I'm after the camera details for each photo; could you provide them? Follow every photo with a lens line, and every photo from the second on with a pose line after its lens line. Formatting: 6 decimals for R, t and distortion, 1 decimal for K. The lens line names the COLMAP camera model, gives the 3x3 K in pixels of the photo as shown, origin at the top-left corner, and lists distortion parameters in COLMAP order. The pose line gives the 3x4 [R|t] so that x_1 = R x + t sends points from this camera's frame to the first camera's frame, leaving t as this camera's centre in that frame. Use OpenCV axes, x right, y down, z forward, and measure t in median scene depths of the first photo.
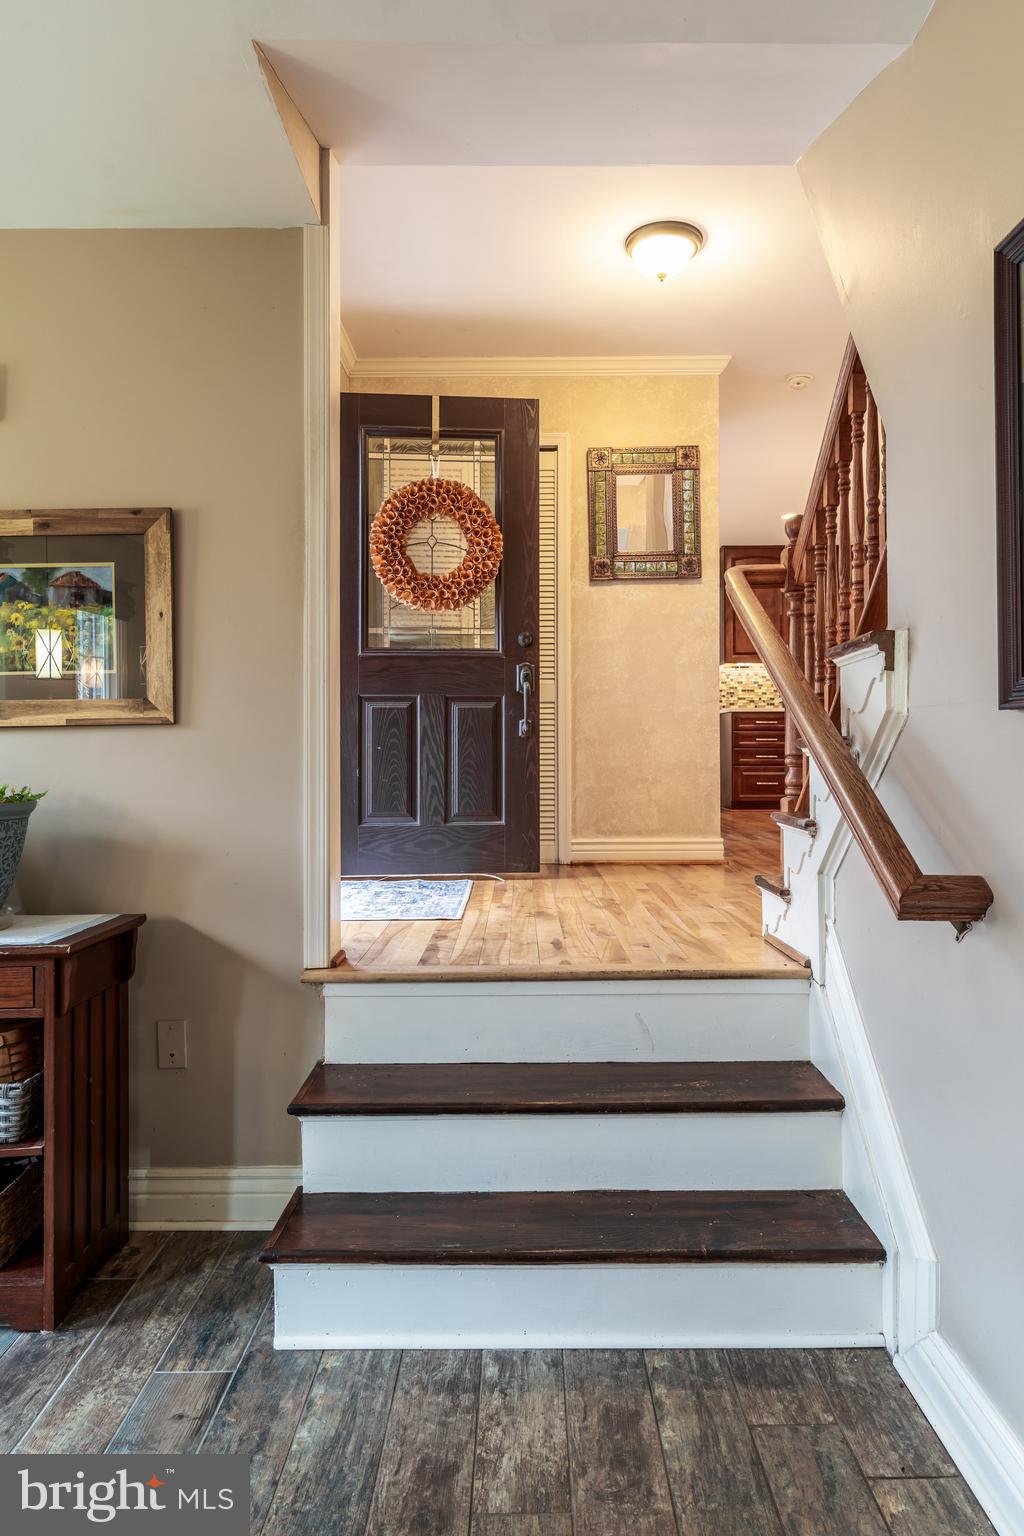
lens RADIAL K [[941.3, 0, 525.6], [0, 941.3, 755.5], [0, 0, 1]] dist [-0.008157, 0.013889]
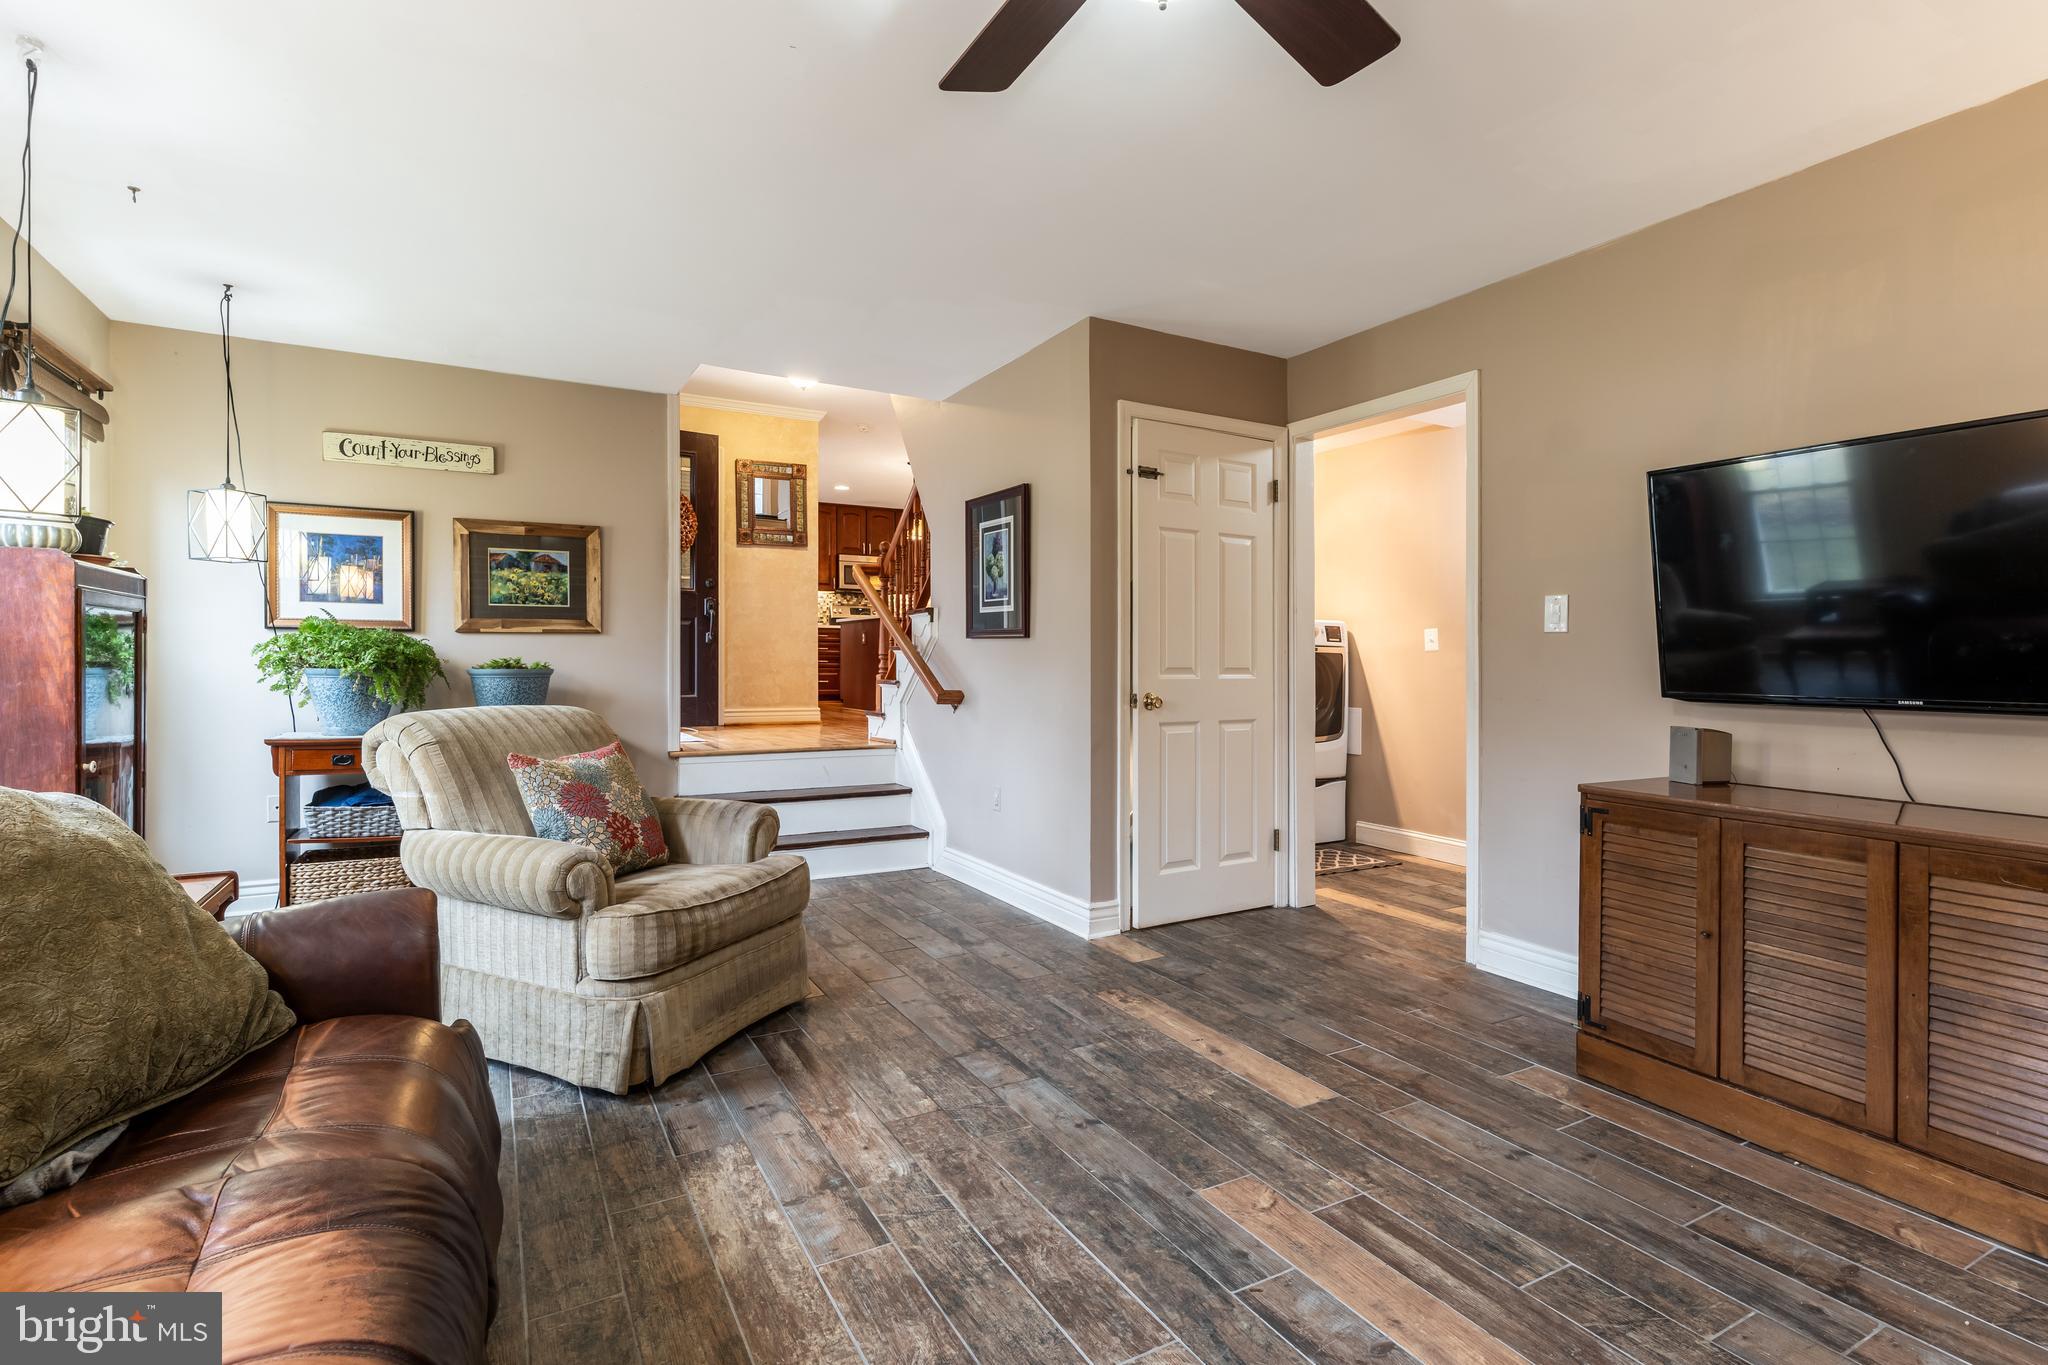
lens RADIAL K [[976.6, 0, 1022.6], [0, 976.6, 668.0], [0, 0, 1]] dist [0.005316, 0.000029]
pose [[0.873836, 0.004441, 0.486200, -0.510122], [-0.003987, 0.999990, -0.001968, 0.035556], [-0.486204, -0.000219, 0.873845, -1.078907]]
